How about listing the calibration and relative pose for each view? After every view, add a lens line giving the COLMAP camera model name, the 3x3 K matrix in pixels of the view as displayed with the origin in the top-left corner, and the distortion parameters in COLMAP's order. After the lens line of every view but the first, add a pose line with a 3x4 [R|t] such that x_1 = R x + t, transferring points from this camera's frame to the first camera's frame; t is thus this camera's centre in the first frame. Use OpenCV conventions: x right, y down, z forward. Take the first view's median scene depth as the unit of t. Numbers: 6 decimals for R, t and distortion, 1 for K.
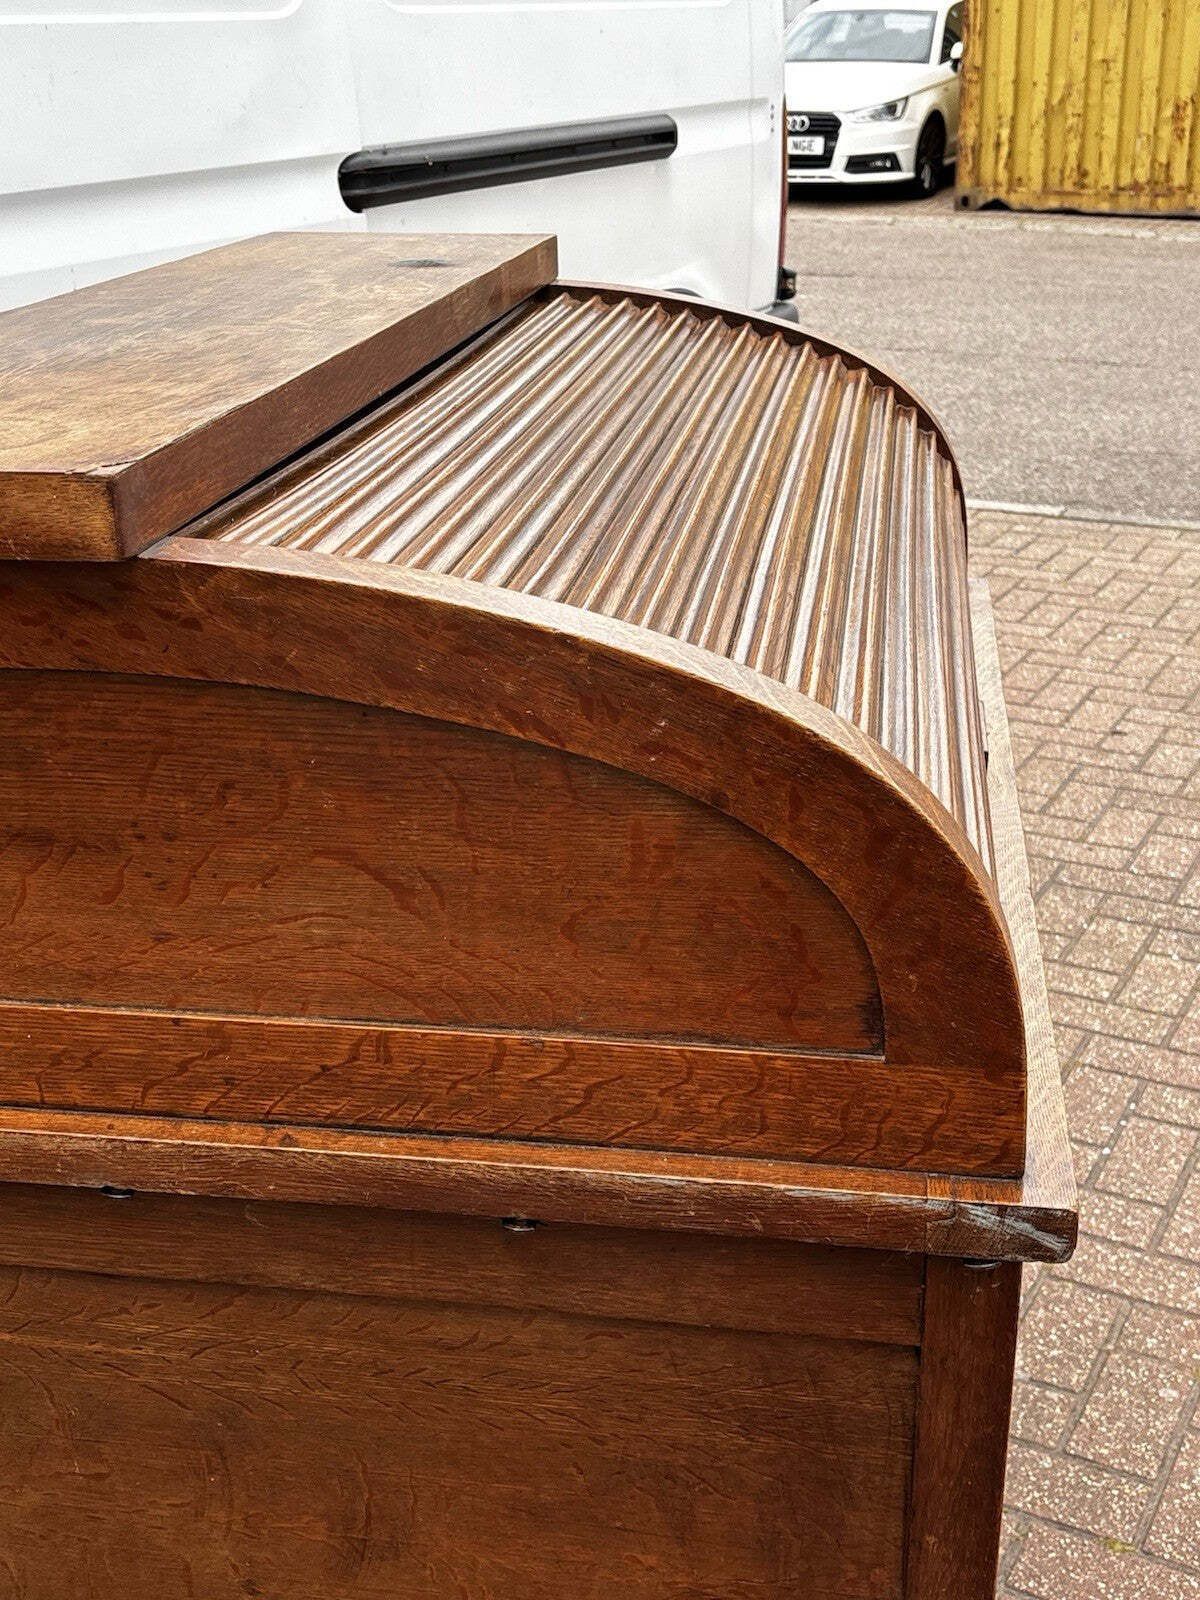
lens RADIAL K [[1921.3, 0, 575.9], [0, 1921.3, 799.2], [0, 0, 1]] dist [0.053105, 0.000000]
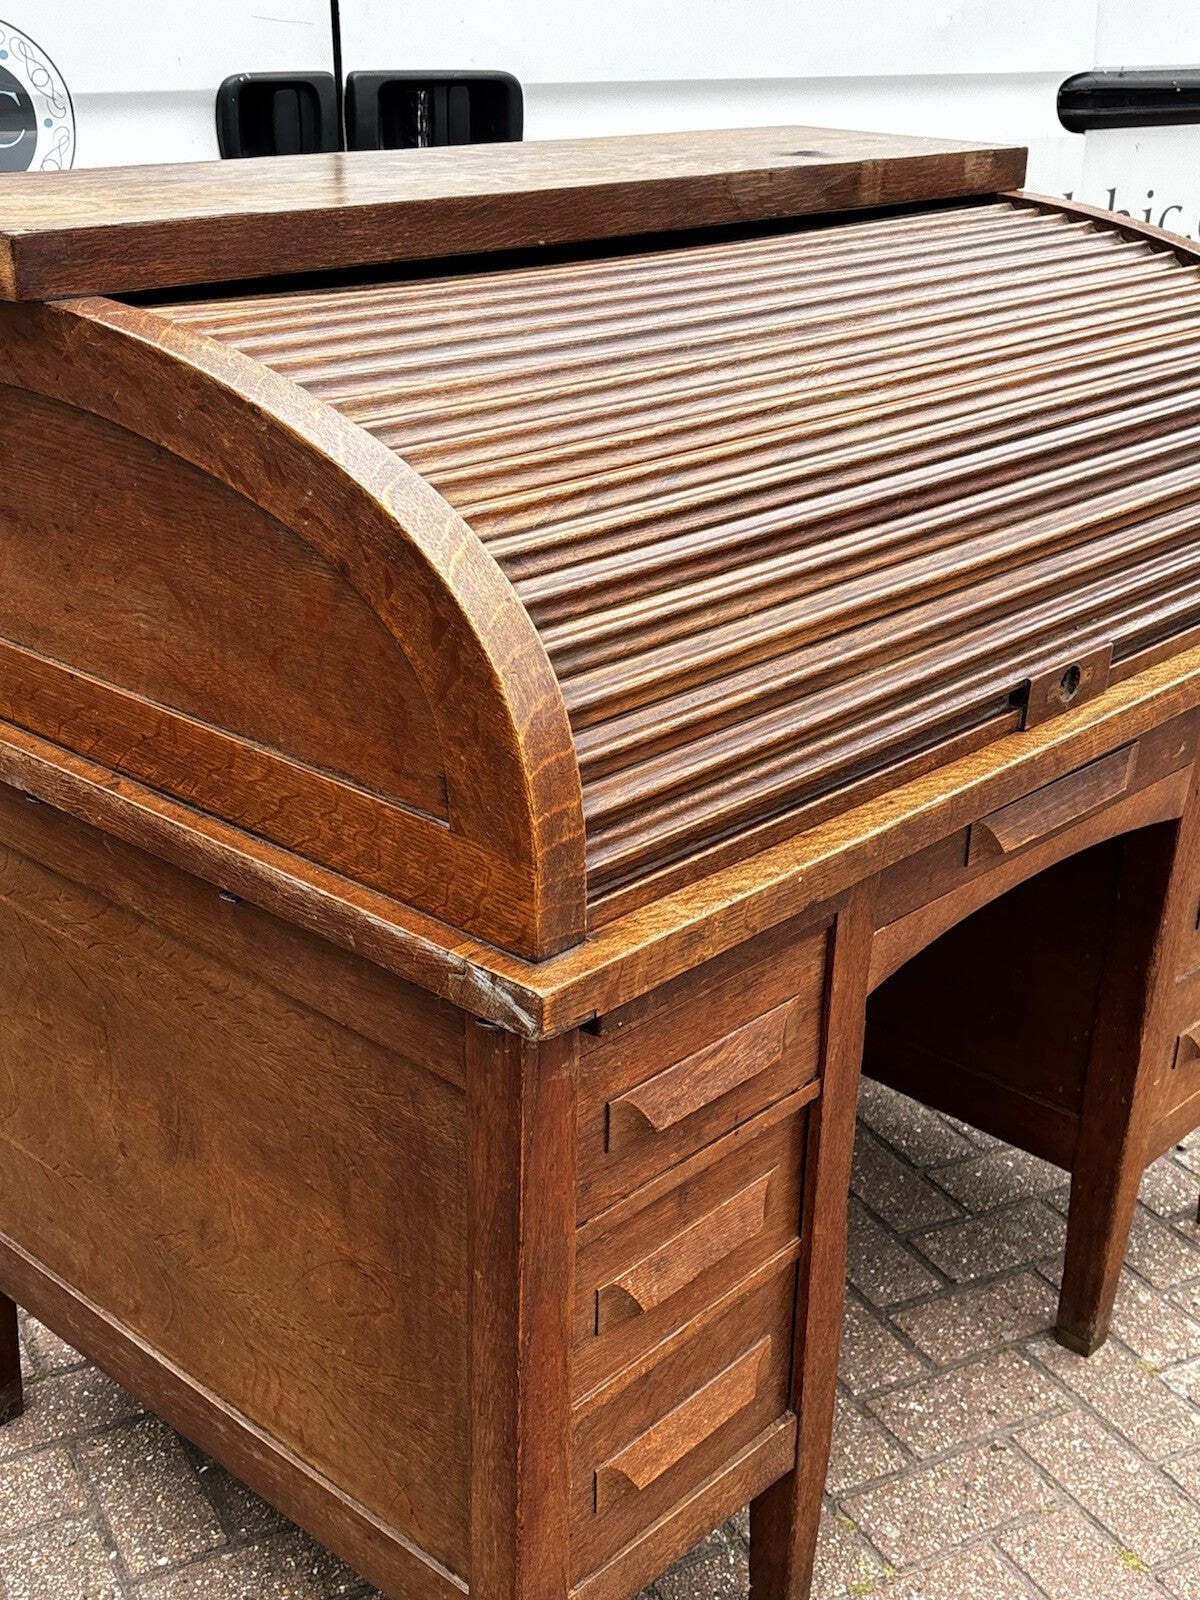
lens RADIAL K [[1921.3, 0, 596.7], [0, 1921.3, 800.3], [0, 0, 1]] dist [0.053105, 0.000000]
pose [[0.839449, 0.247841, -0.483632, 0.761382], [-0.233581, 0.968100, 0.090679, -0.004705], [0.490678, 0.036847, 0.870562, 0.043806]]
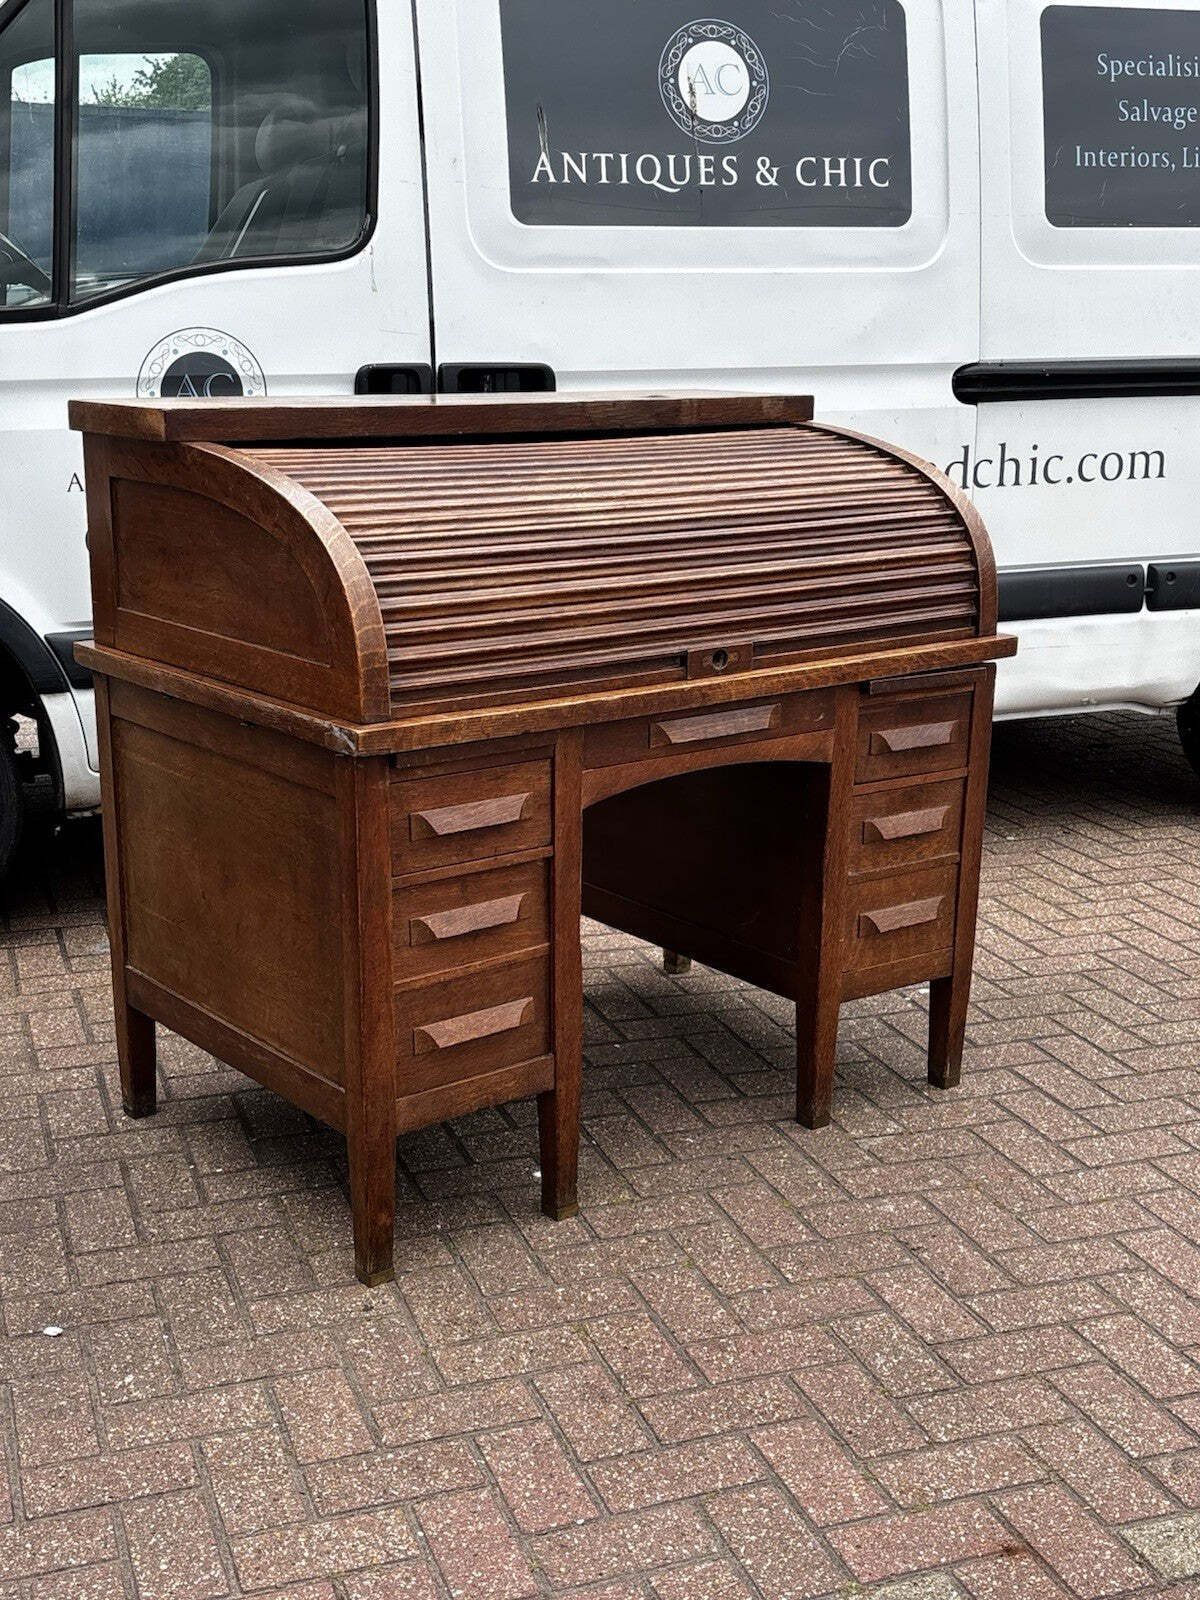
lens RADIAL K [[1921.3, 0, 607.2], [0, 1921.3, 790.7], [0, 0, 1]] dist [0.053105, 0.000000]
pose [[0.751187, 0.182714, -0.634297, 1.968724], [-0.261238, 0.964761, -0.031472, 0.266728], [0.606195, 0.189343, 0.772448, -0.646394]]
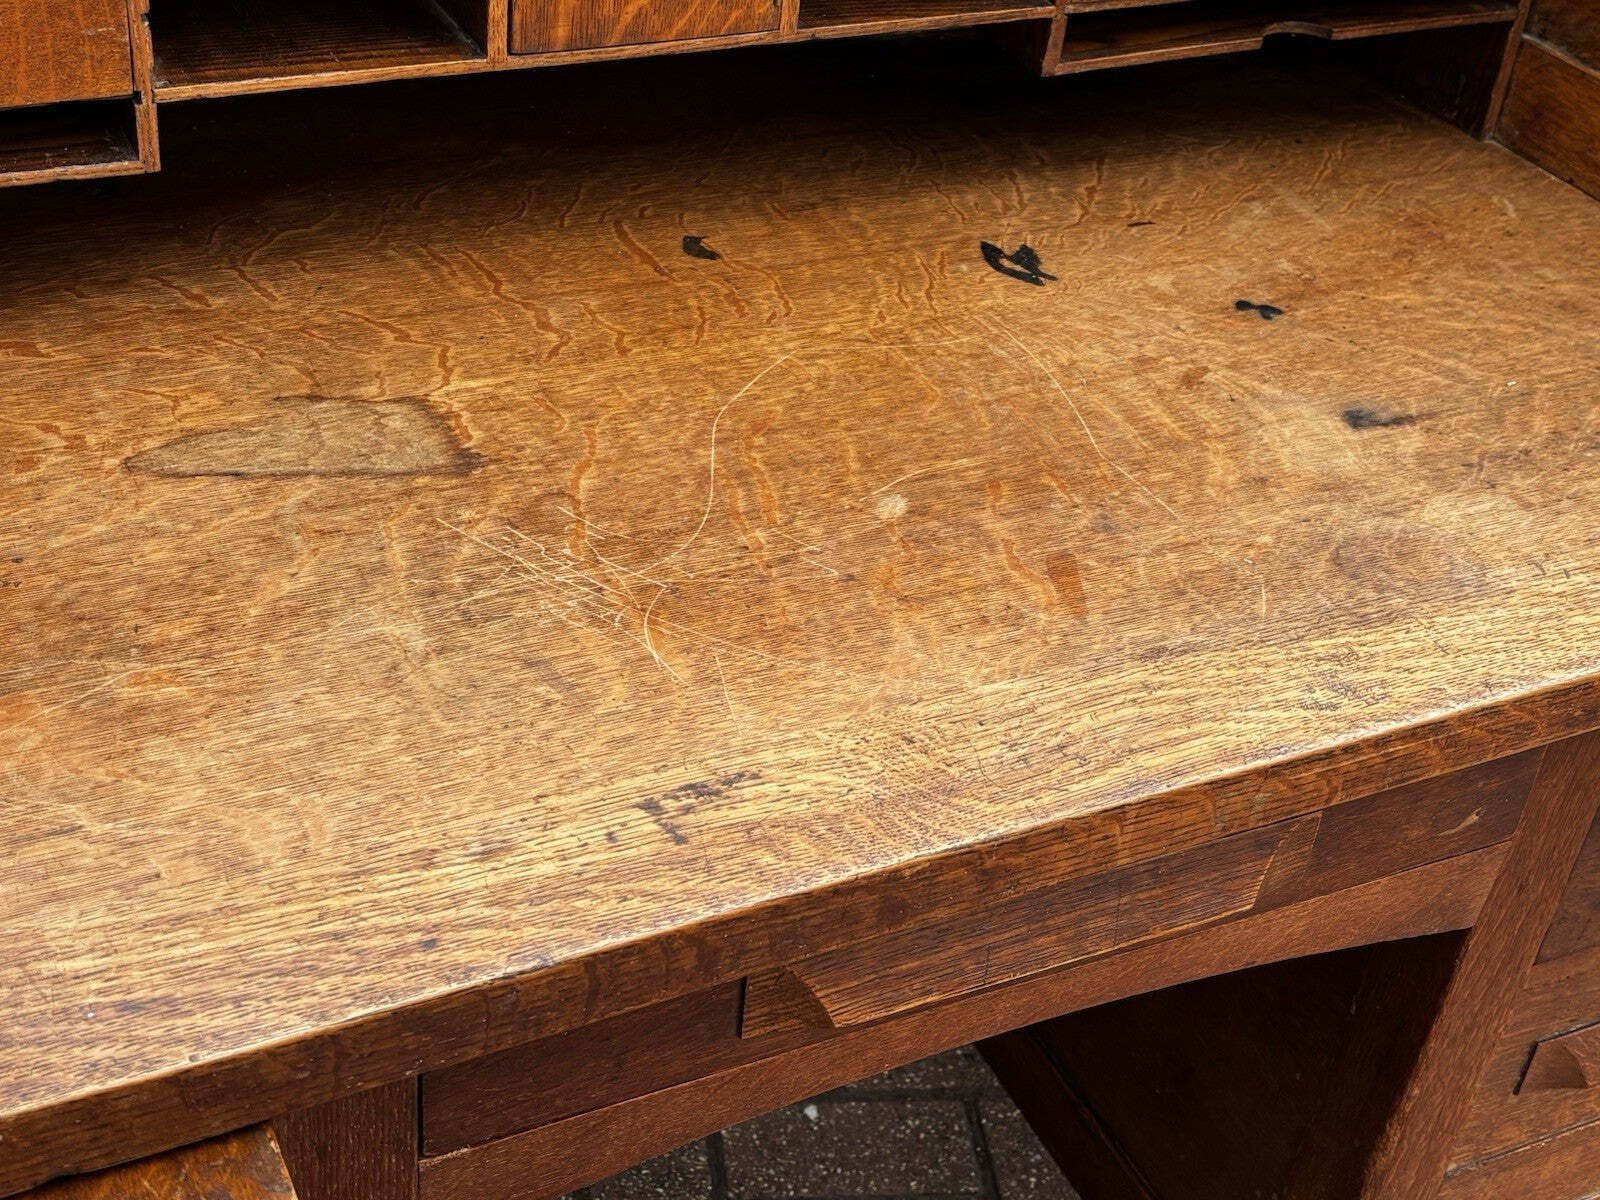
lens RADIAL K [[2155.3, 0, 796.1], [0, 2155.3, 590.3], [0, 0, 1]] dist [0.073736, 0.000000]
pose [[0.589557, 0.514826, -0.622396, 0.713899], [-0.386385, 0.856425, 0.342408, -0.297012], [0.709316, 0.038615, 0.703832, 0.912768]]
